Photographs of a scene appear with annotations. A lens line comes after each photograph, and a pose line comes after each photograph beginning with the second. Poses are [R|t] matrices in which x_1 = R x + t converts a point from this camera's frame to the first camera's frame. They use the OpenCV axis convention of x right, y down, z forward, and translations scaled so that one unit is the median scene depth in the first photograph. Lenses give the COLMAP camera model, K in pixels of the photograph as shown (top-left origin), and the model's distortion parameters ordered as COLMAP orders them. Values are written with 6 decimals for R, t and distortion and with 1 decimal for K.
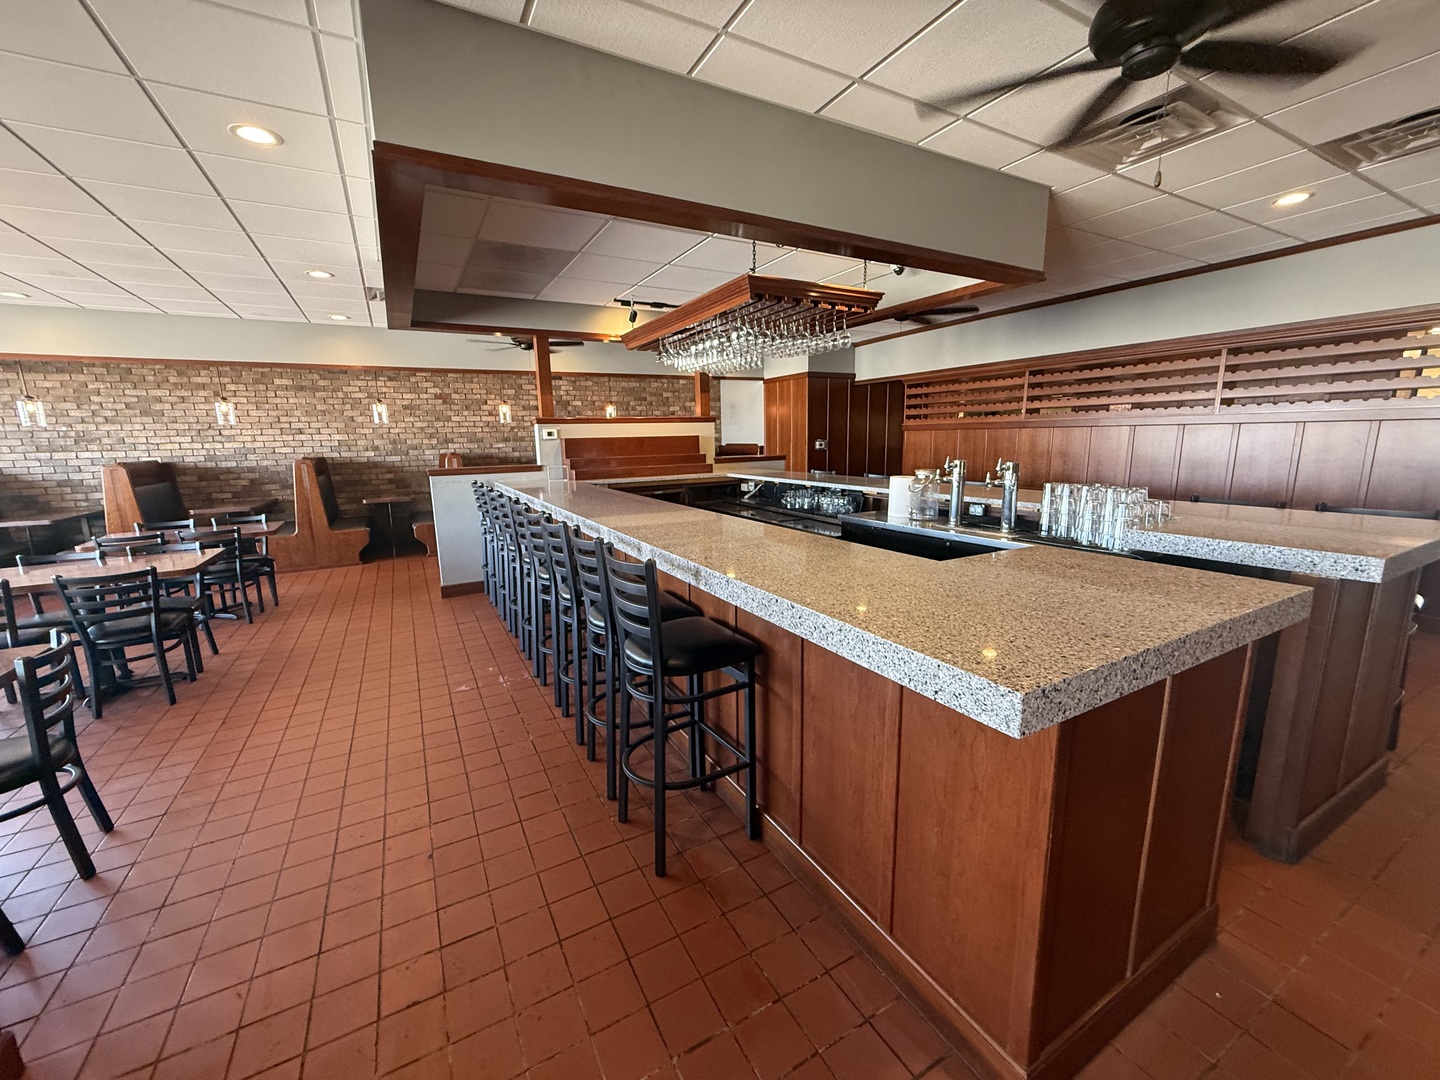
lens RADIAL K [[573.0, 0, 721.6], [0, 573.0, 540.5], [0, 0, 1]] dist [-0.002387, -0.000429]
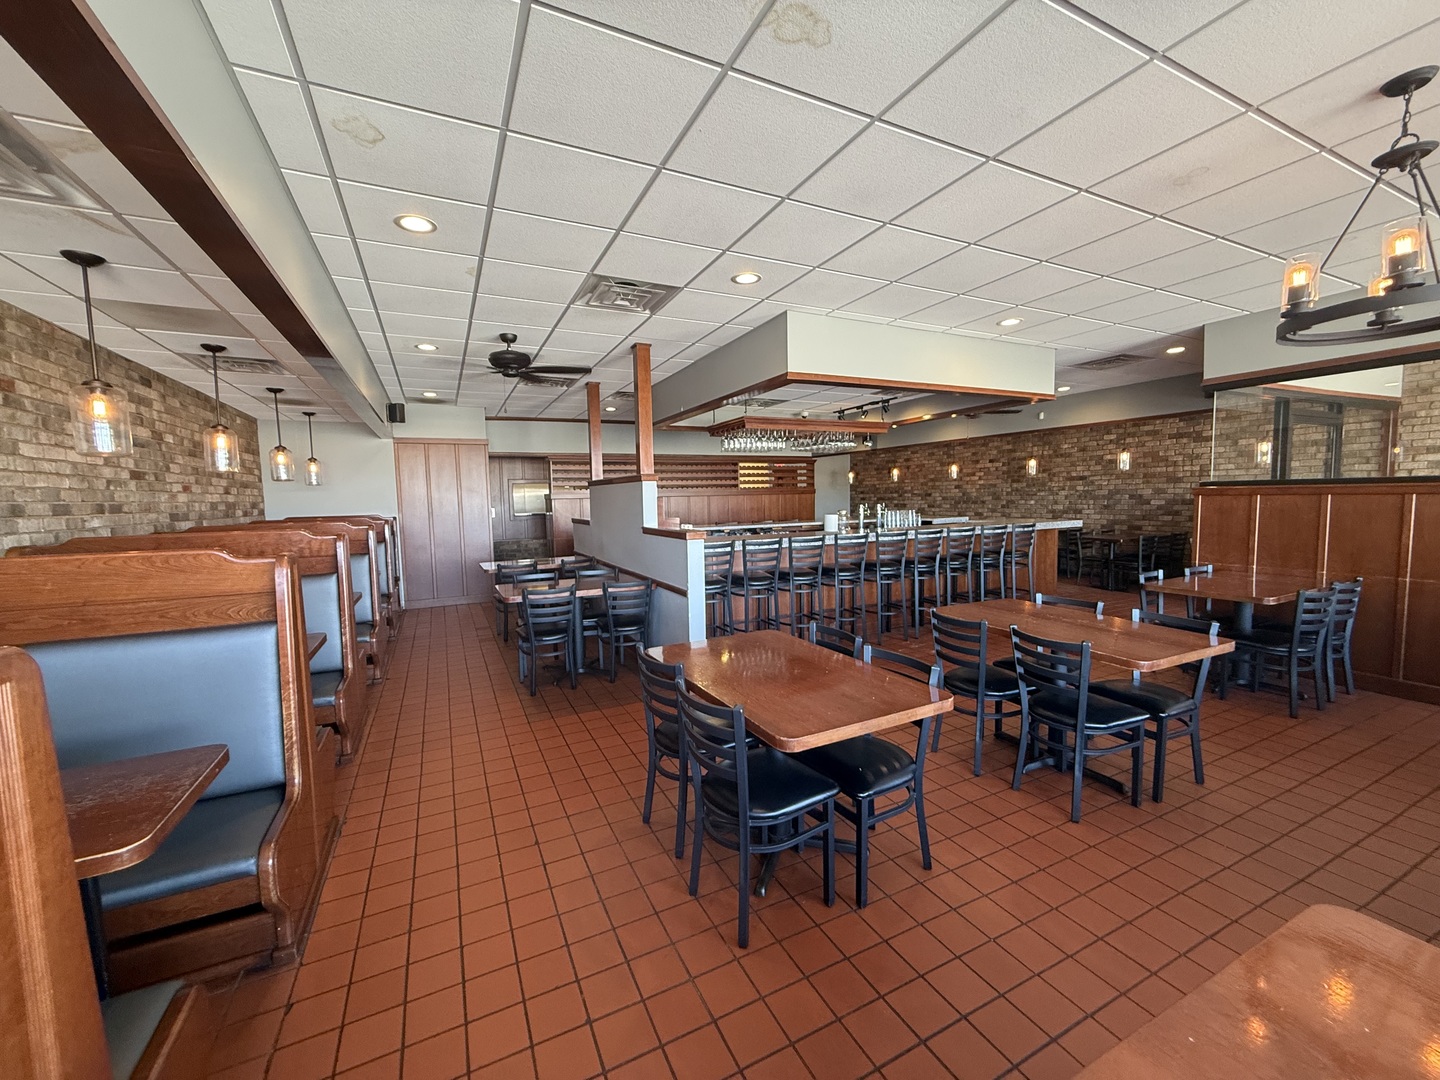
lens RADIAL K [[573.0, 0, 724.0], [0, 573.0, 541.8], [0, 0, 1]] dist [-0.002387, -0.000429]
pose [[0.049111, -0.059519, 0.997018, -0.924130], [0.197567, 0.979078, 0.048716, -0.101113], [-0.979058, 0.194586, 0.059843, 0.649311]]
